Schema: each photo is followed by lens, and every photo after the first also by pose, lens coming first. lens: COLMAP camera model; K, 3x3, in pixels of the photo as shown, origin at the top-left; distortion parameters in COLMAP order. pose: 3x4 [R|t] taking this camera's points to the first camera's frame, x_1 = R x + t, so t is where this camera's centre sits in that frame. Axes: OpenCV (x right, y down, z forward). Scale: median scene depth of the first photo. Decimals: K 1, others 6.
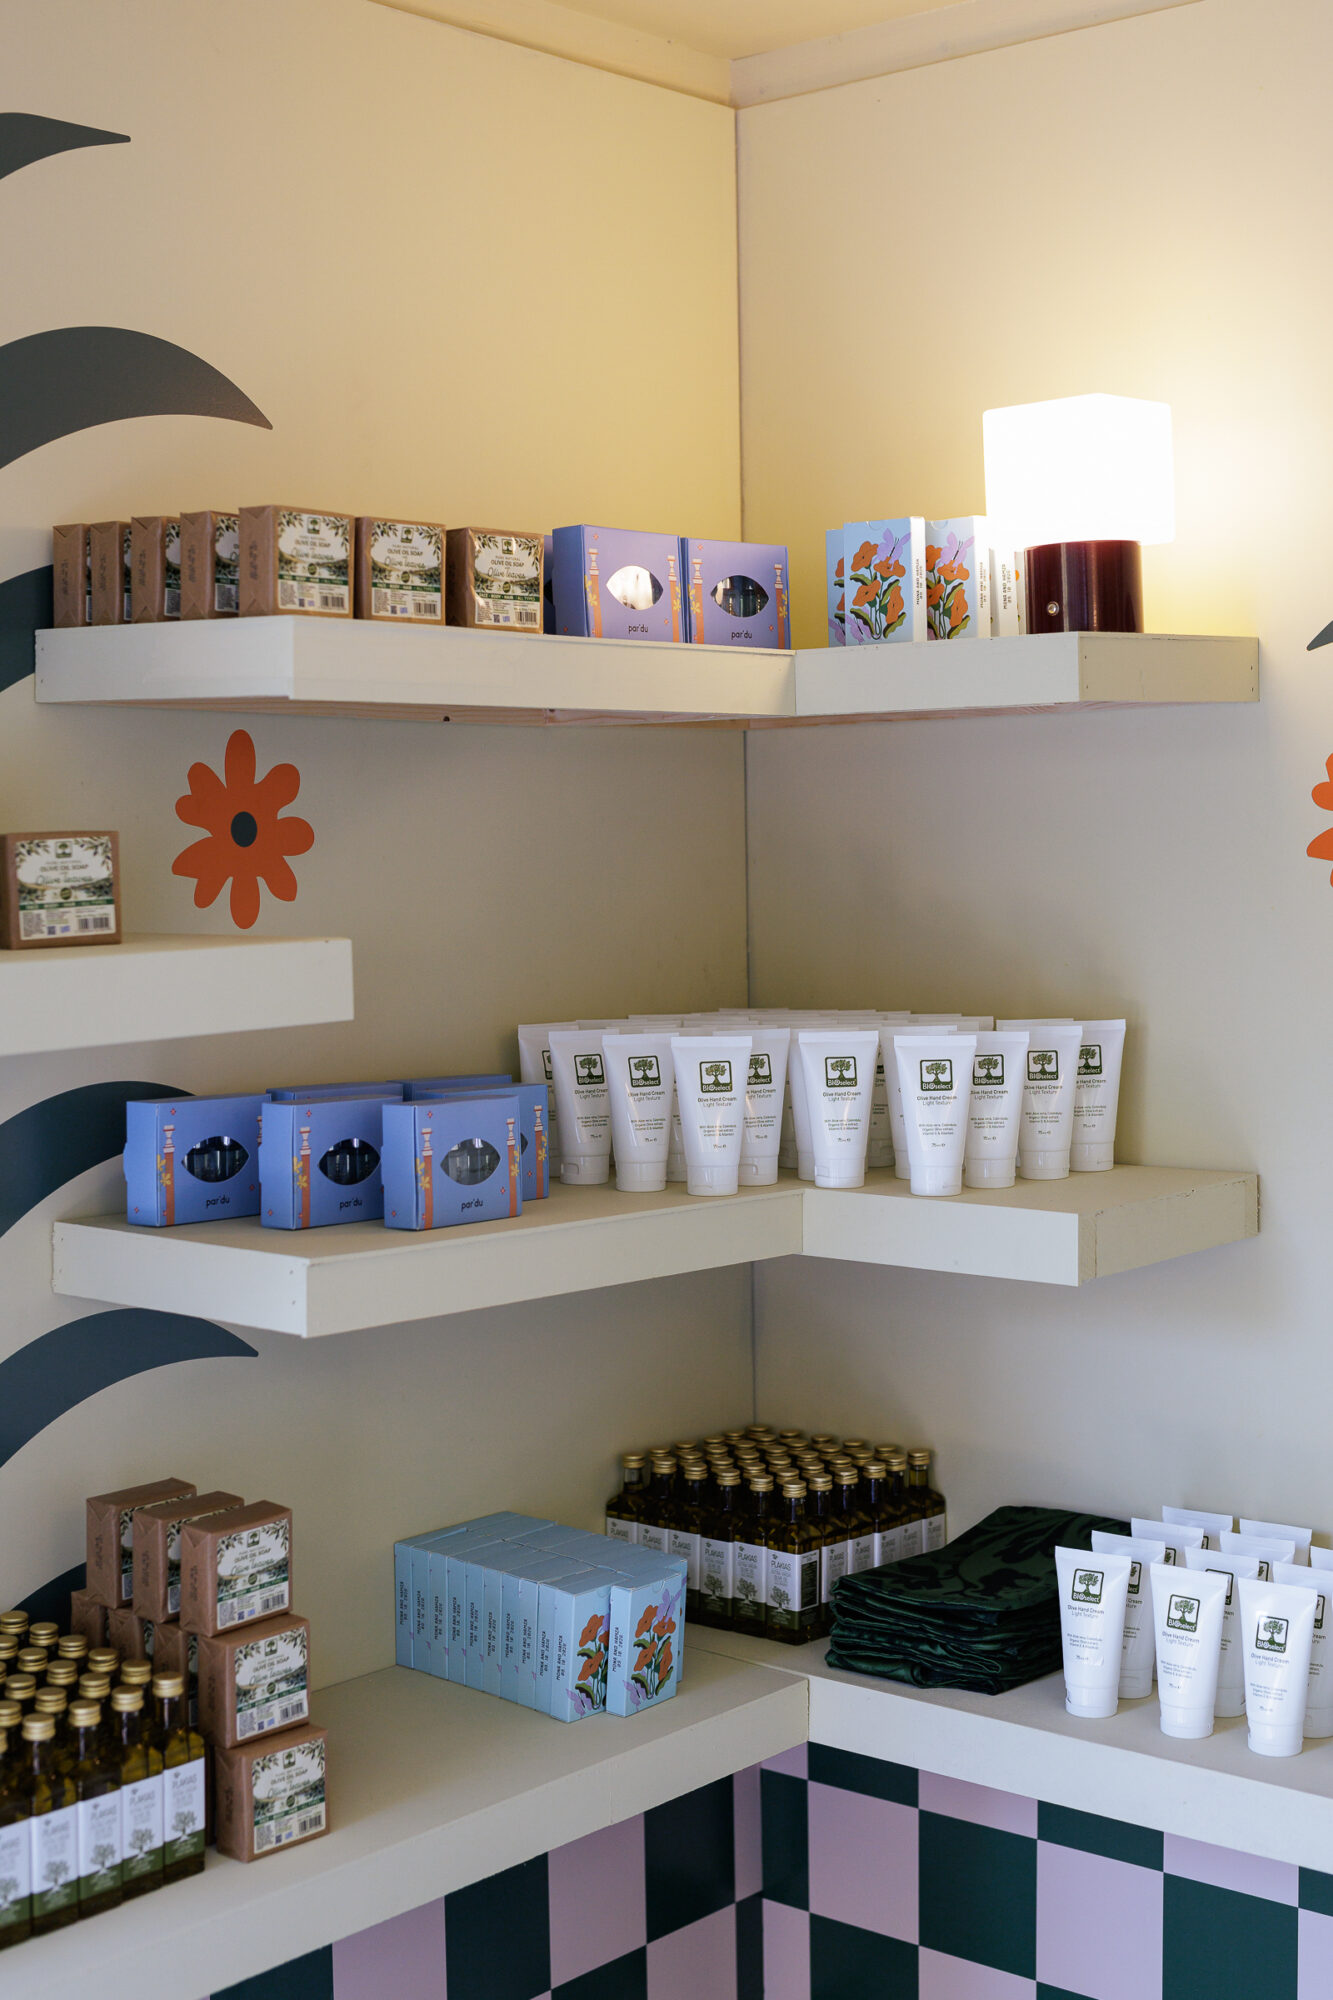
lens RADIAL K [[2846.6, 0, 666.5], [0, 2846.6, 1000.0], [0, 0, 1]] dist [-0.004088, -0.084219]
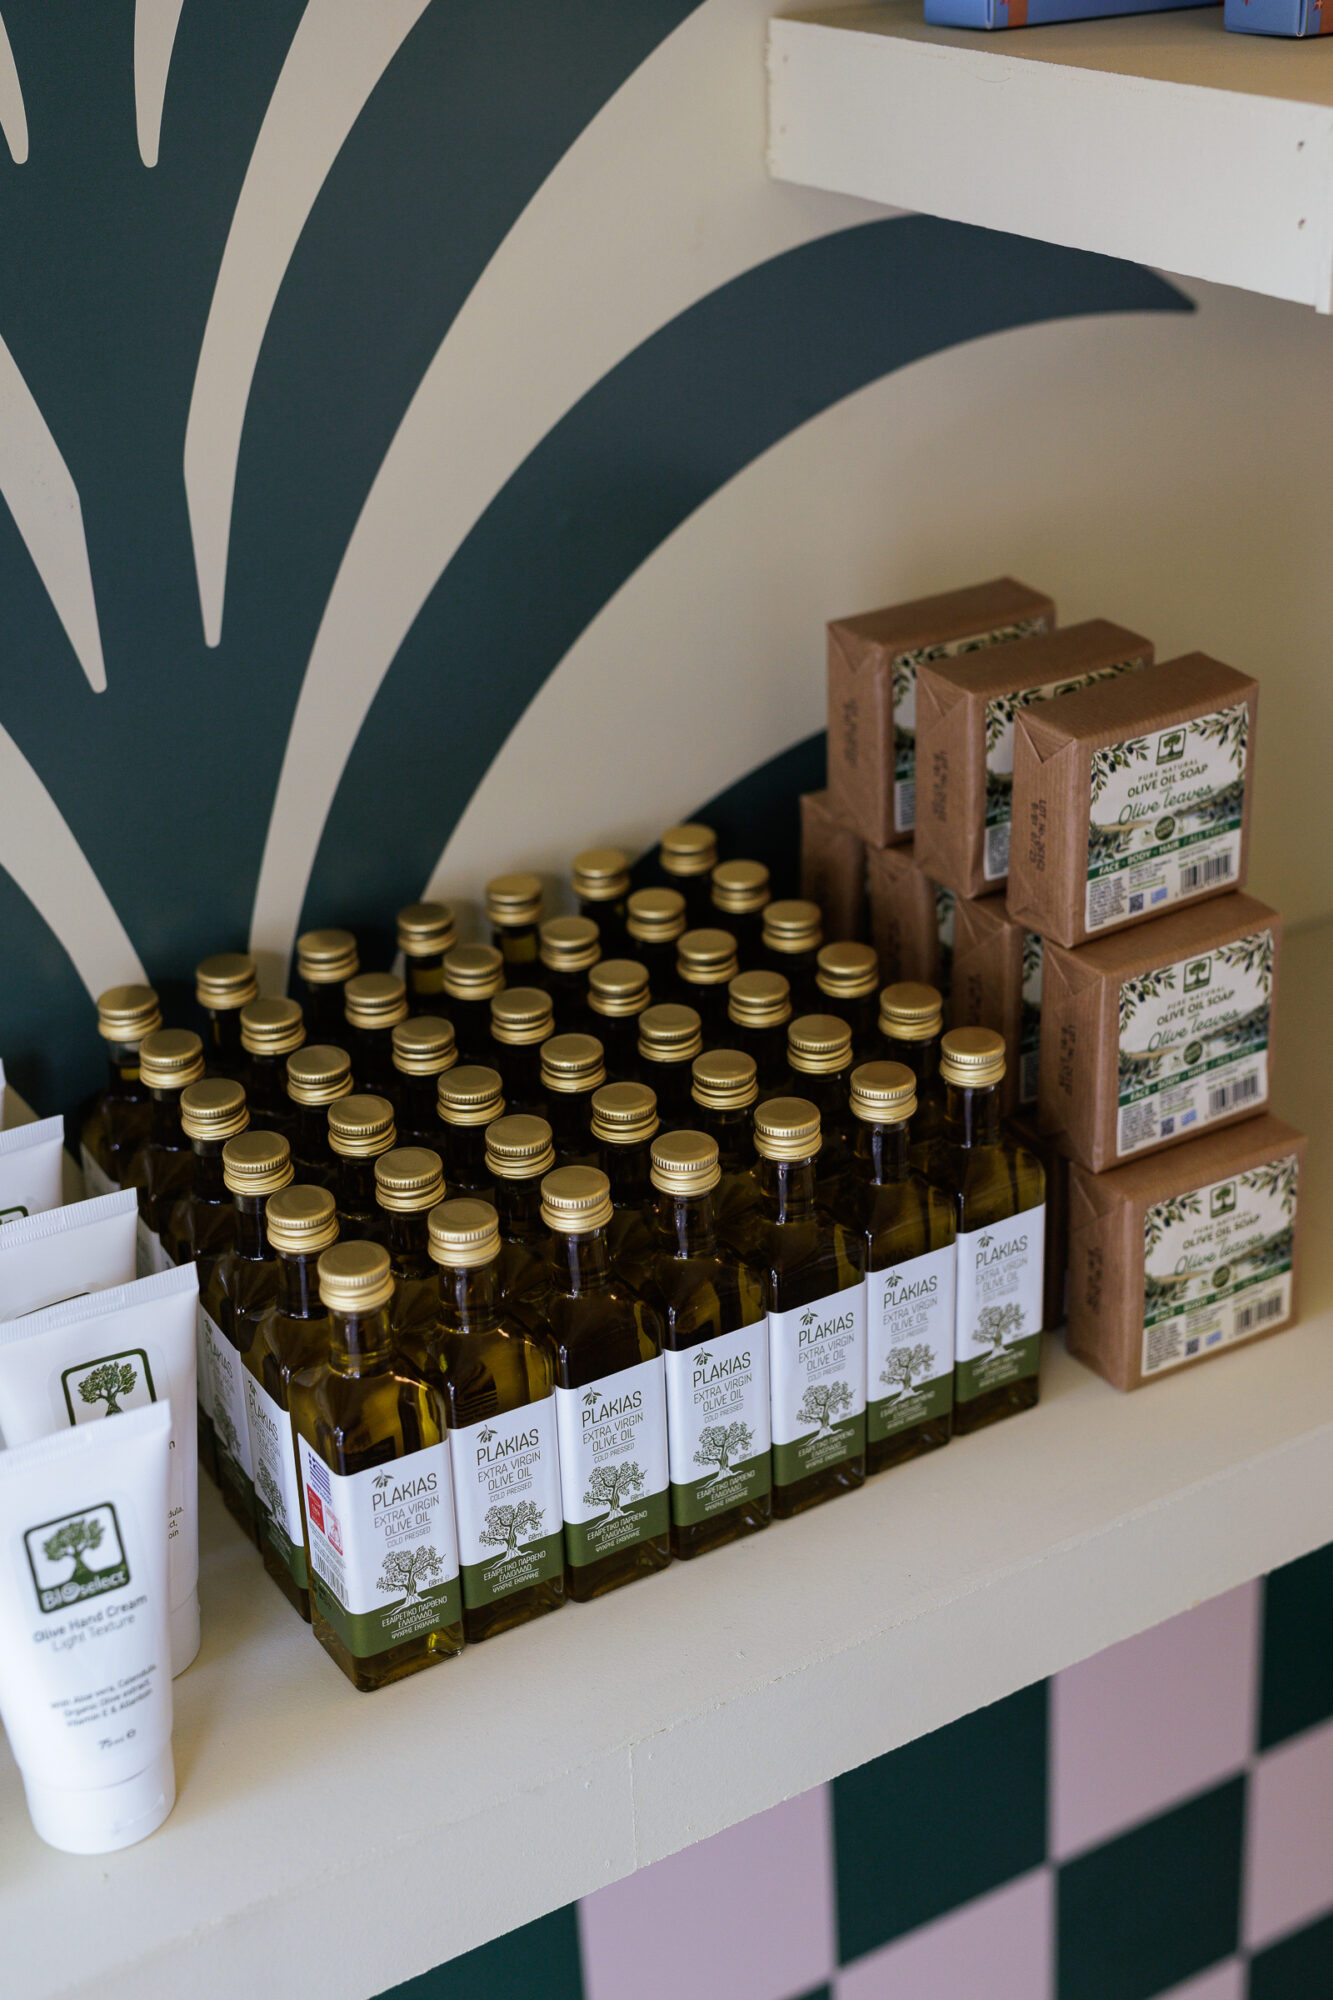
lens RADIAL K [[2846.6, 0, 666.5], [0, 2846.6, 1000.0], [0, 0, 1]] dist [-0.004088, -0.084219]
pose [[0.952259, 0.099976, -0.288457, -0.086932], [0.019412, 0.923119, 0.384024, 0.050261], [0.304673, -0.371290, 0.877108, 0.562384]]
